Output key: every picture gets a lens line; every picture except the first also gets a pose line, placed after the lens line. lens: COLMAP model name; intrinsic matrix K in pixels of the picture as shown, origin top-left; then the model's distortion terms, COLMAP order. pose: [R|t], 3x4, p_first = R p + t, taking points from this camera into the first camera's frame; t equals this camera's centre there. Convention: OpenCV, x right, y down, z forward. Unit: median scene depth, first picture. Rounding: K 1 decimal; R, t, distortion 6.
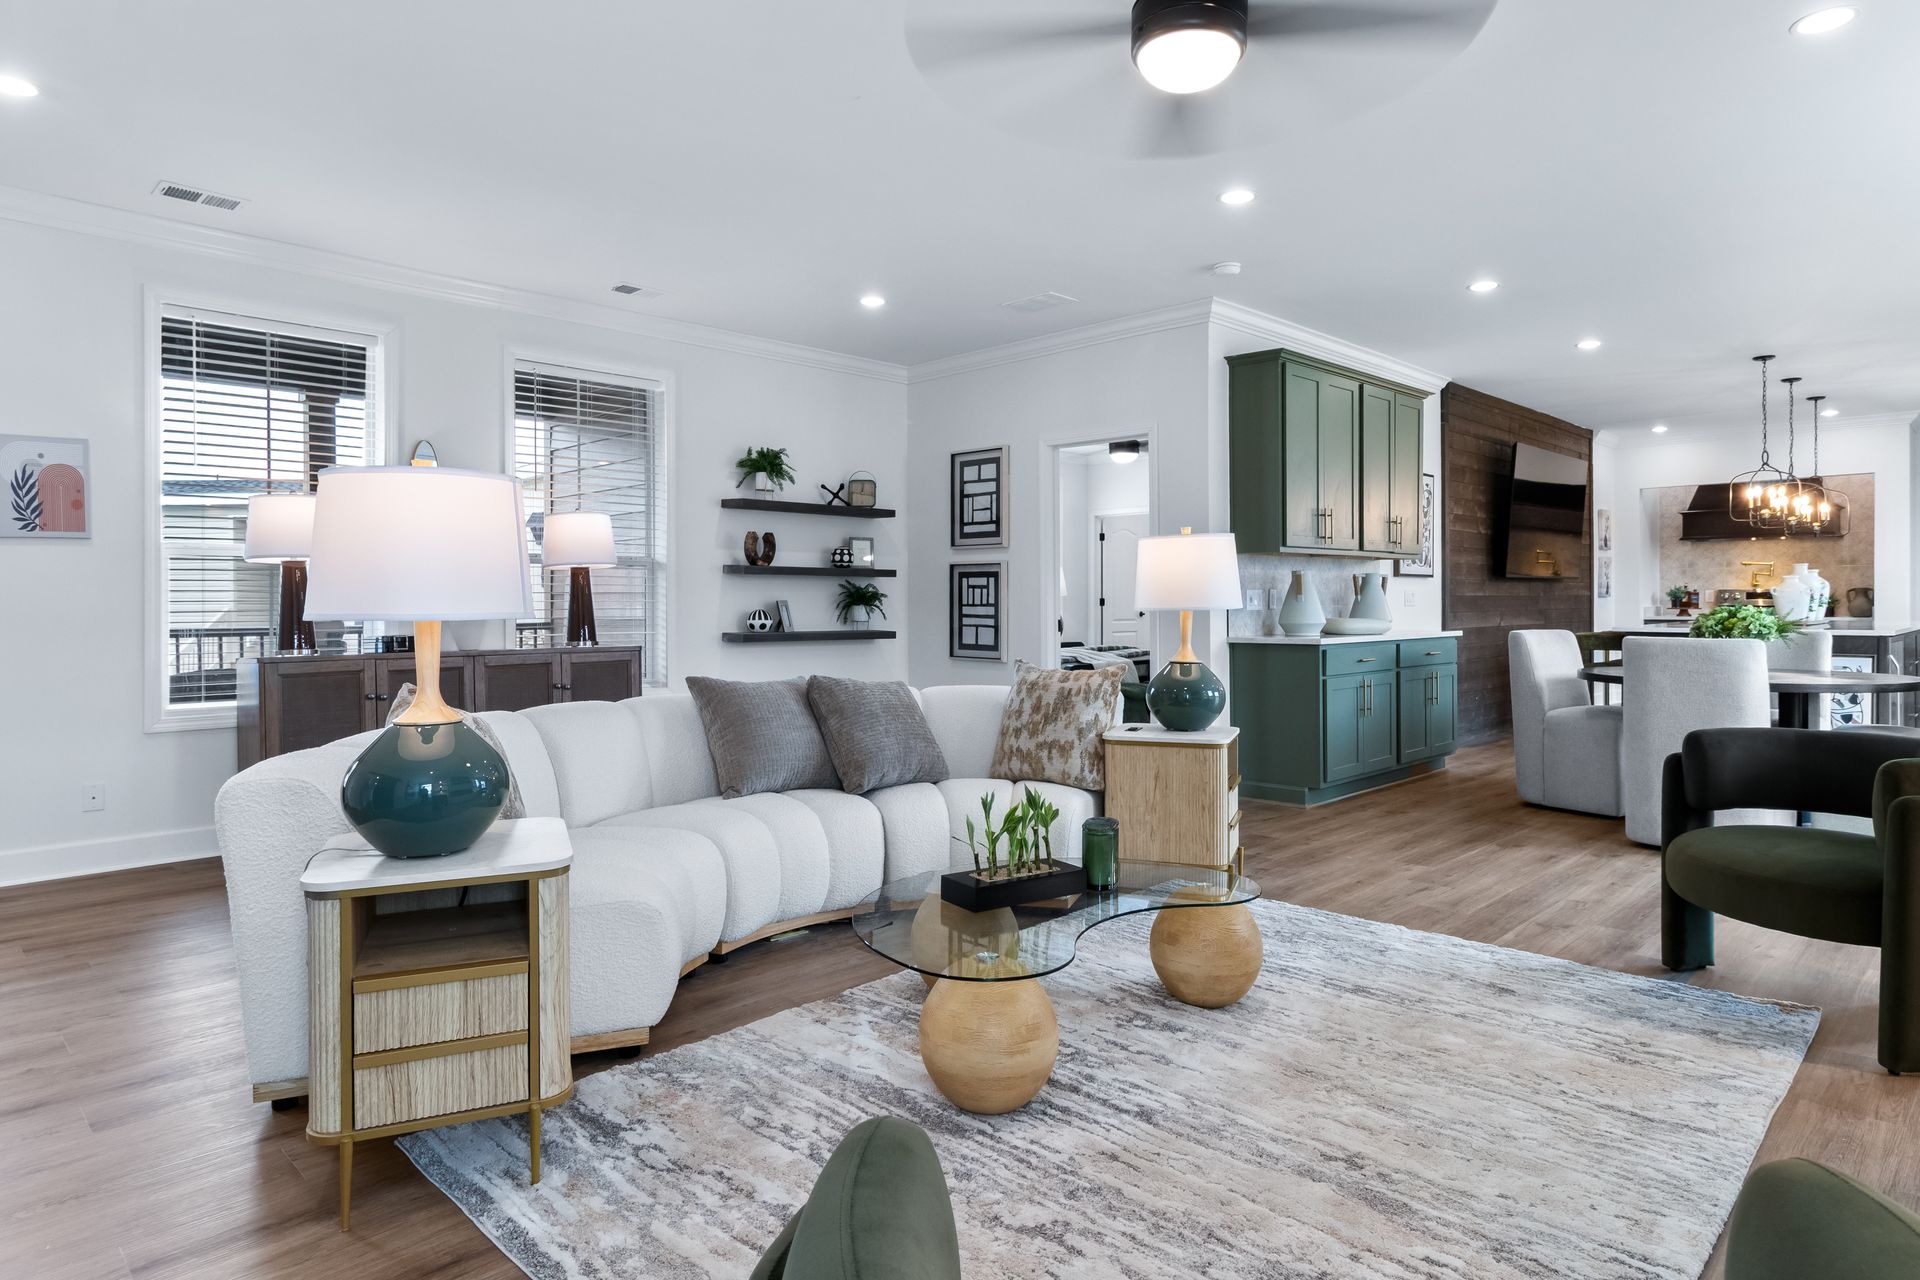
lens RADIAL K [[1102.1, 0, 964.3], [0, 1102.1, 608.3], [0, 0, 1]] dist [0.004765, 0.000608]
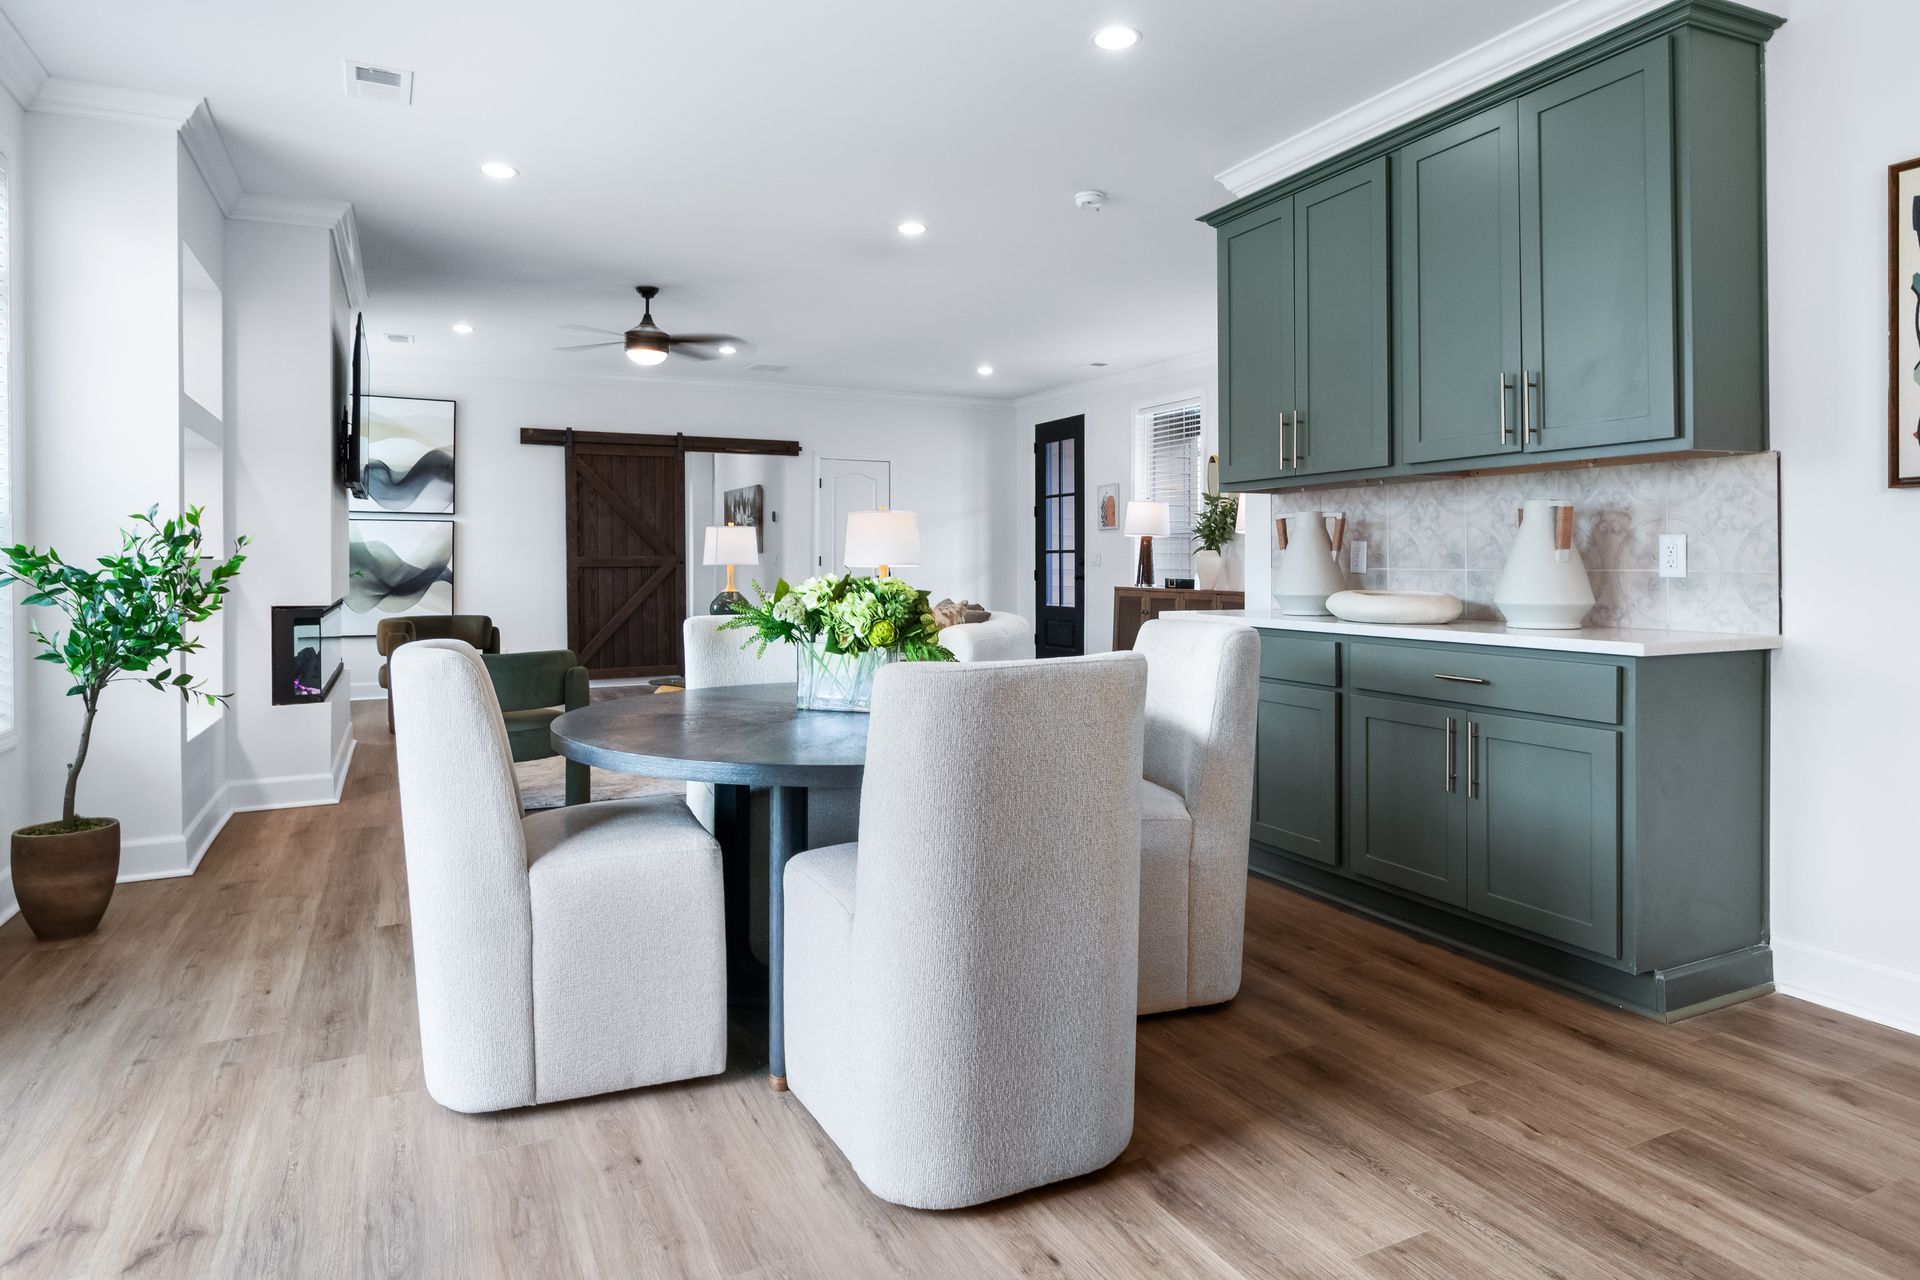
lens RADIAL K [[1114.1, 0, 961.4], [0, 1114.1, 559.9], [0, 0, 1]] dist [0.000126, 0.000536]
pose [[-0.326662, 0.004857, -0.945129, 1.519307], [-0.001979, 0.999981, 0.005823, -0.015623], [0.945139, 0.003772, -0.326646, 1.582742]]
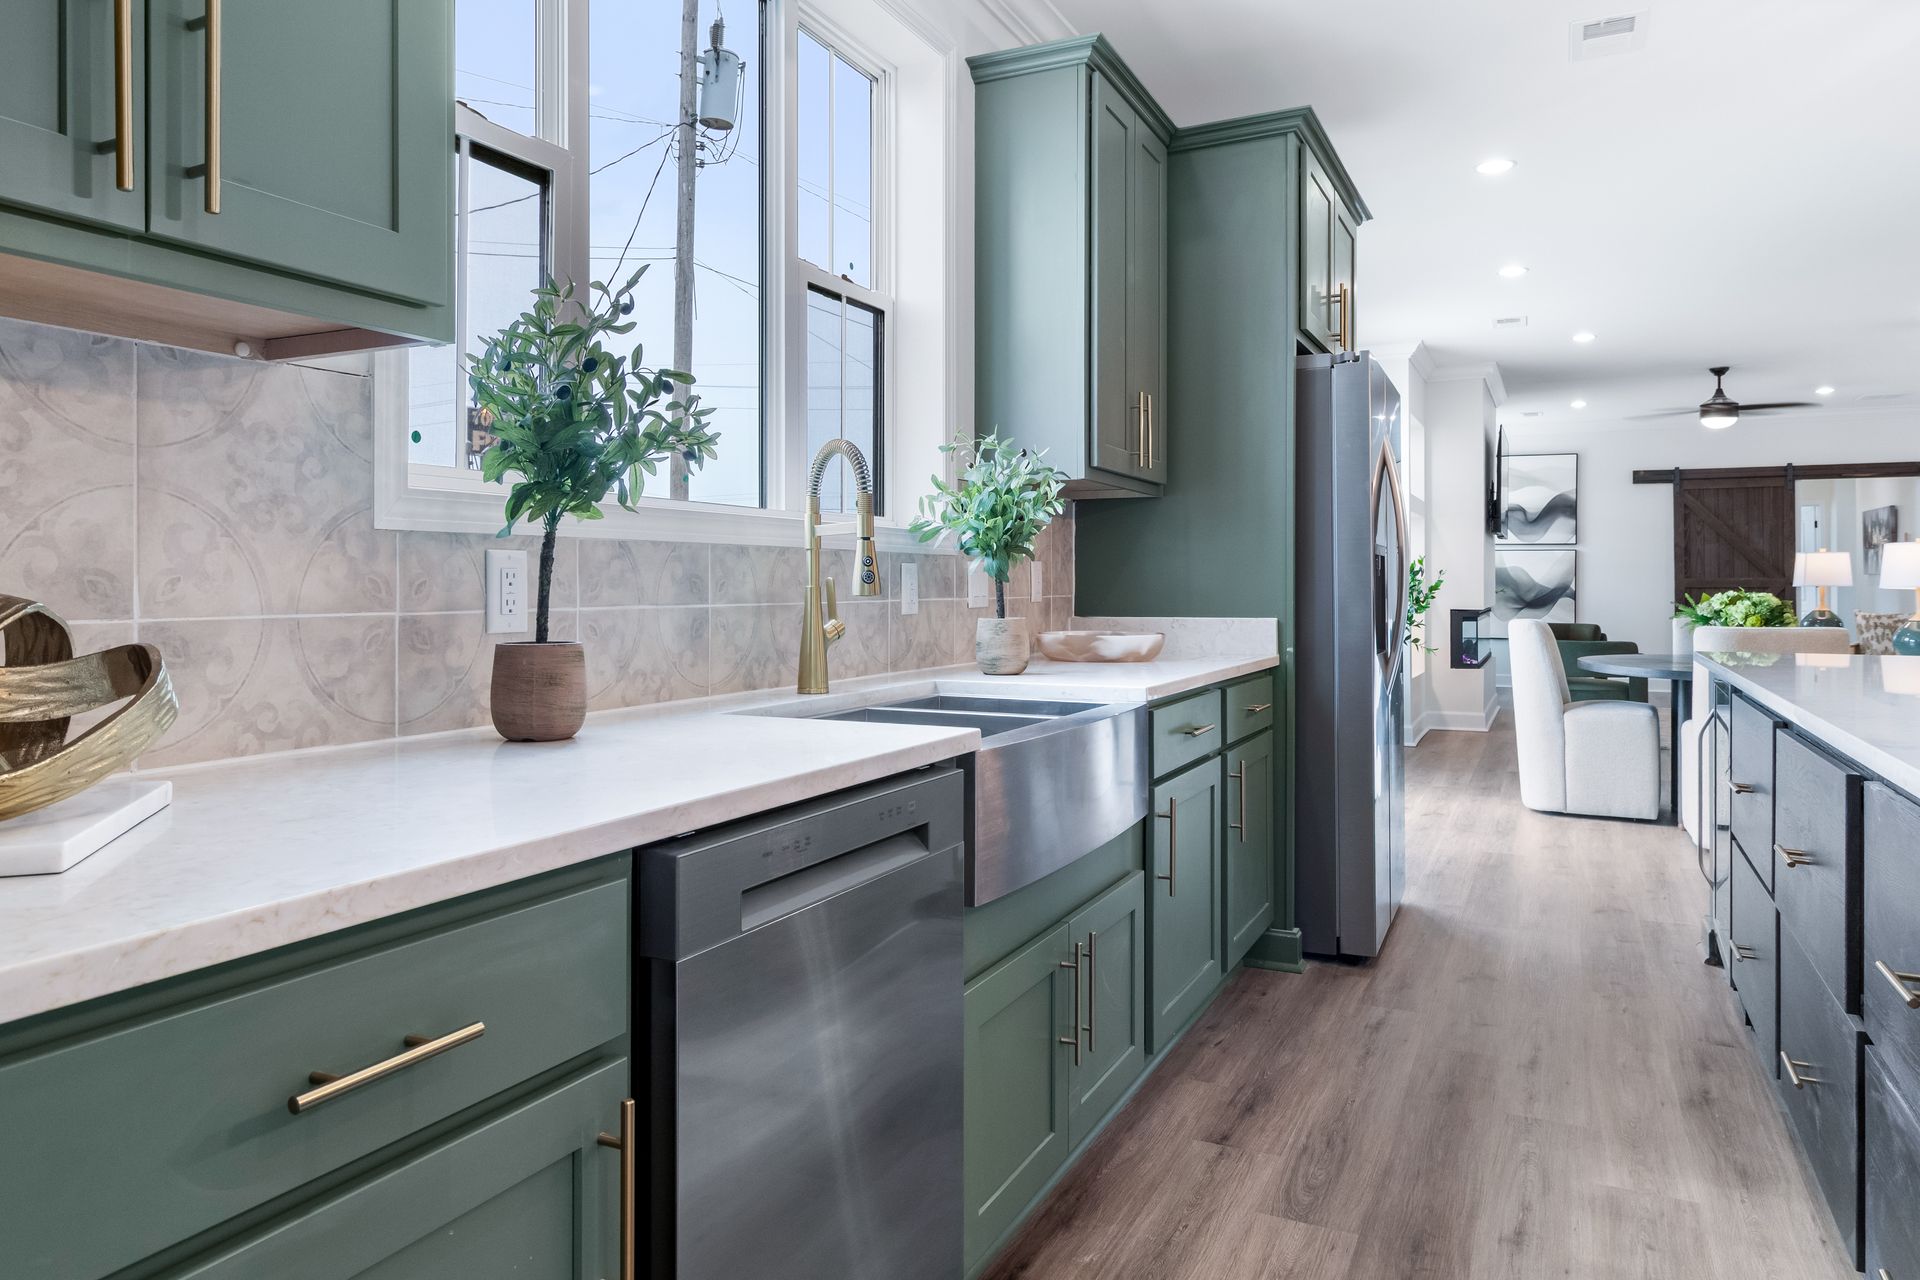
lens RADIAL K [[1250.0, 0, 960.2], [0, 1250.0, 577.3], [0, 0, 1]] dist [0.001782, 0.002297]
pose [[-0.946552, 0.002990, -0.322538, 2.206988], [0.001424, 0.999986, 0.005092, -0.027694], [0.322549, 0.004361, -0.946543, 2.354752]]
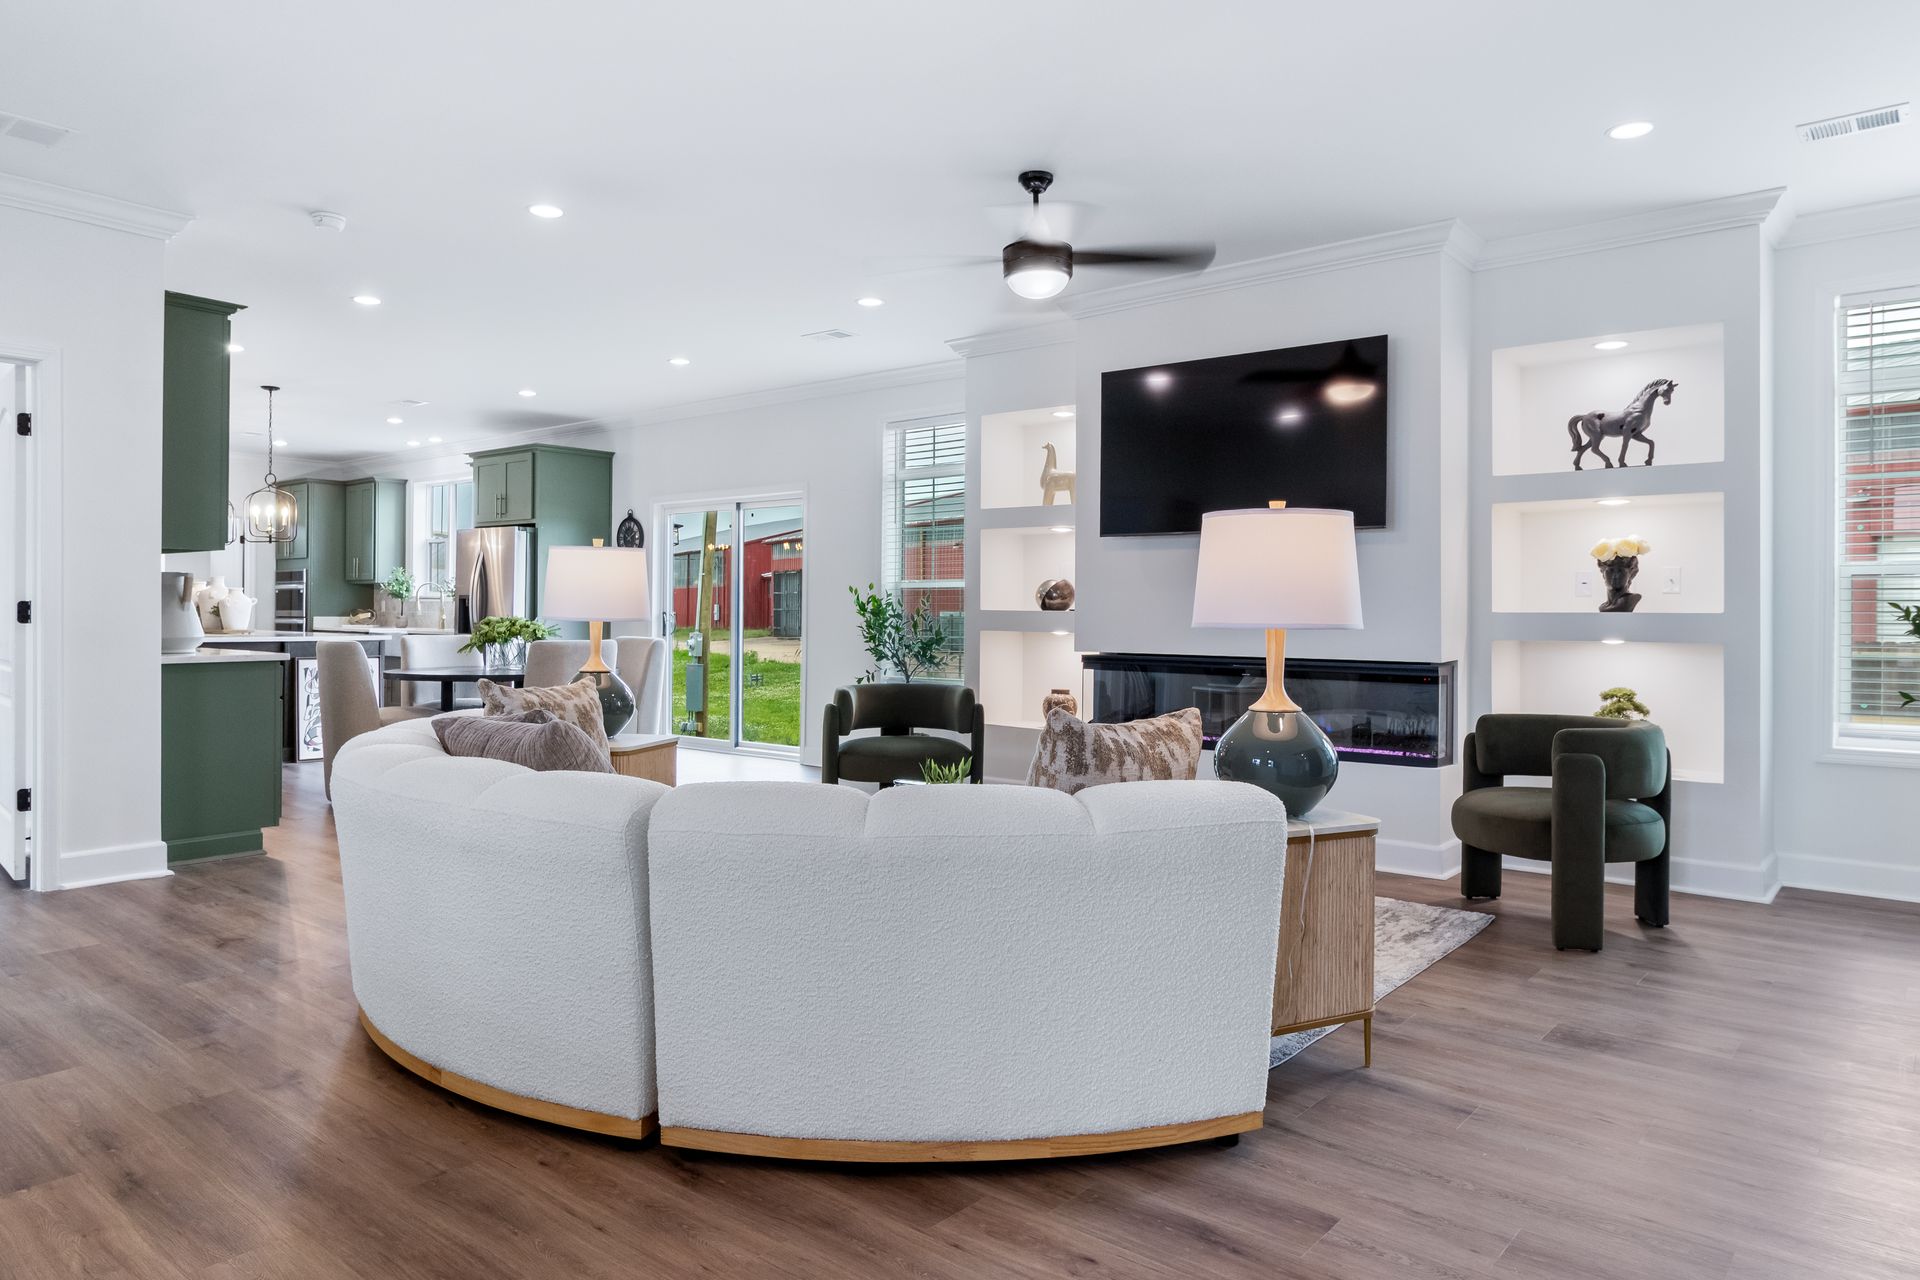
lens RADIAL K [[1215.8, 0, 960.4], [0, 1215.8, 614.0], [0, 0, 1]] dist [0.001198, -0.001434]
pose [[-0.084517, 0.001628, 0.996421, -0.969312], [0.001580, 0.999998, -0.001499, -0.002116], [-0.996421, 0.001448, -0.084519, 0.778562]]
